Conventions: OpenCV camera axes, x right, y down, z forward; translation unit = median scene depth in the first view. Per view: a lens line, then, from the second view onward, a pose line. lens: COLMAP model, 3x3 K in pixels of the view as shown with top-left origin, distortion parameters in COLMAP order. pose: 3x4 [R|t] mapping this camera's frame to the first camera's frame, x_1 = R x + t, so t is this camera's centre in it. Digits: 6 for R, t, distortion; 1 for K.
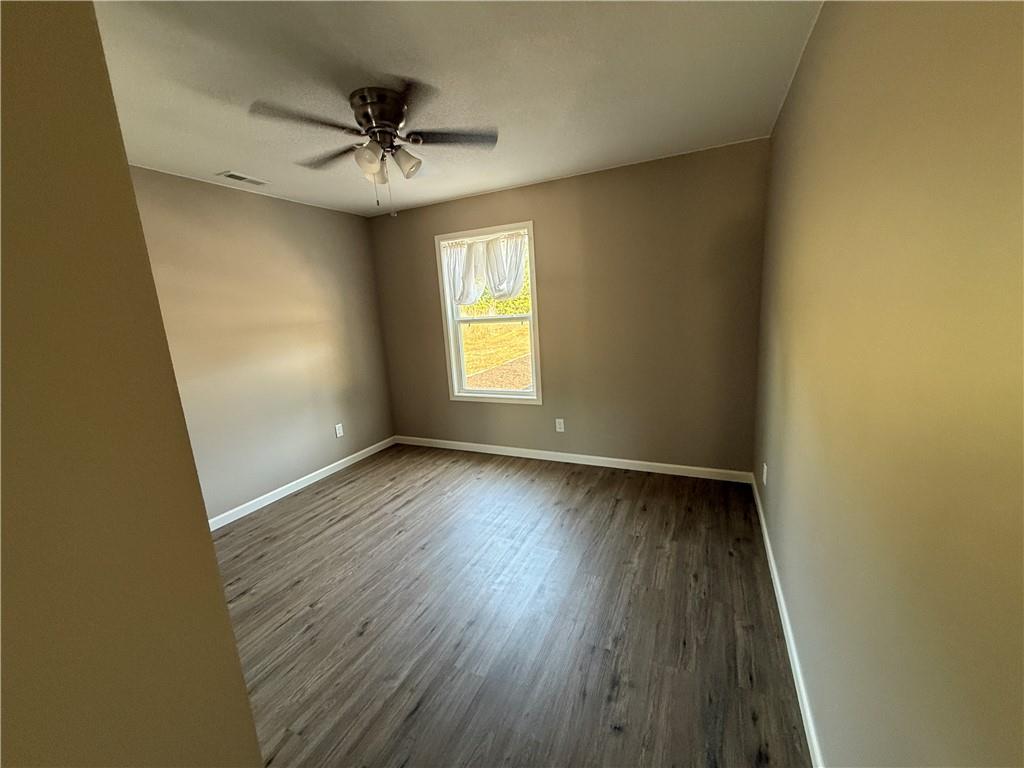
lens RADIAL K [[402.0, 0, 512.0], [0, 402.0, 384.0], [0, 0, 1]] dist [0.000372, 0.000044]
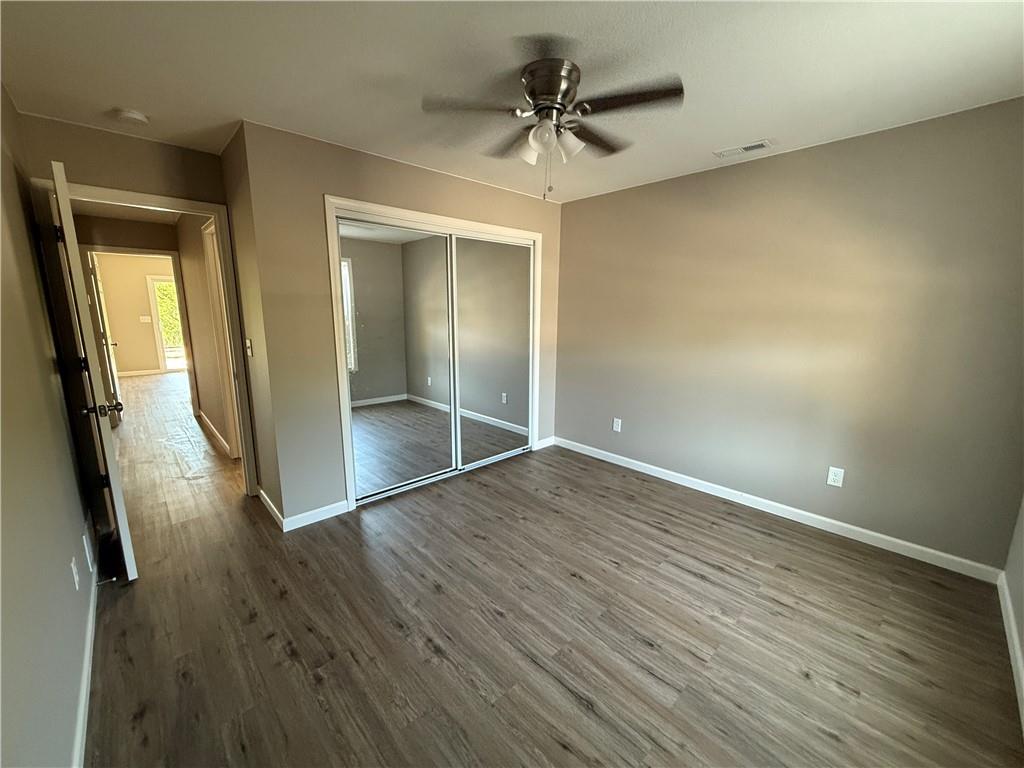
lens RADIAL K [[411.7, 0, 512.0], [0, 411.7, 384.0], [0, 0, 1]] dist [-0.000209, -0.000160]
pose [[-0.364517, 0.225503, -0.903480, 0.435379], [-0.161950, 0.940097, 0.299983, -0.183584], [0.917006, 0.255667, -0.306161, 0.838634]]
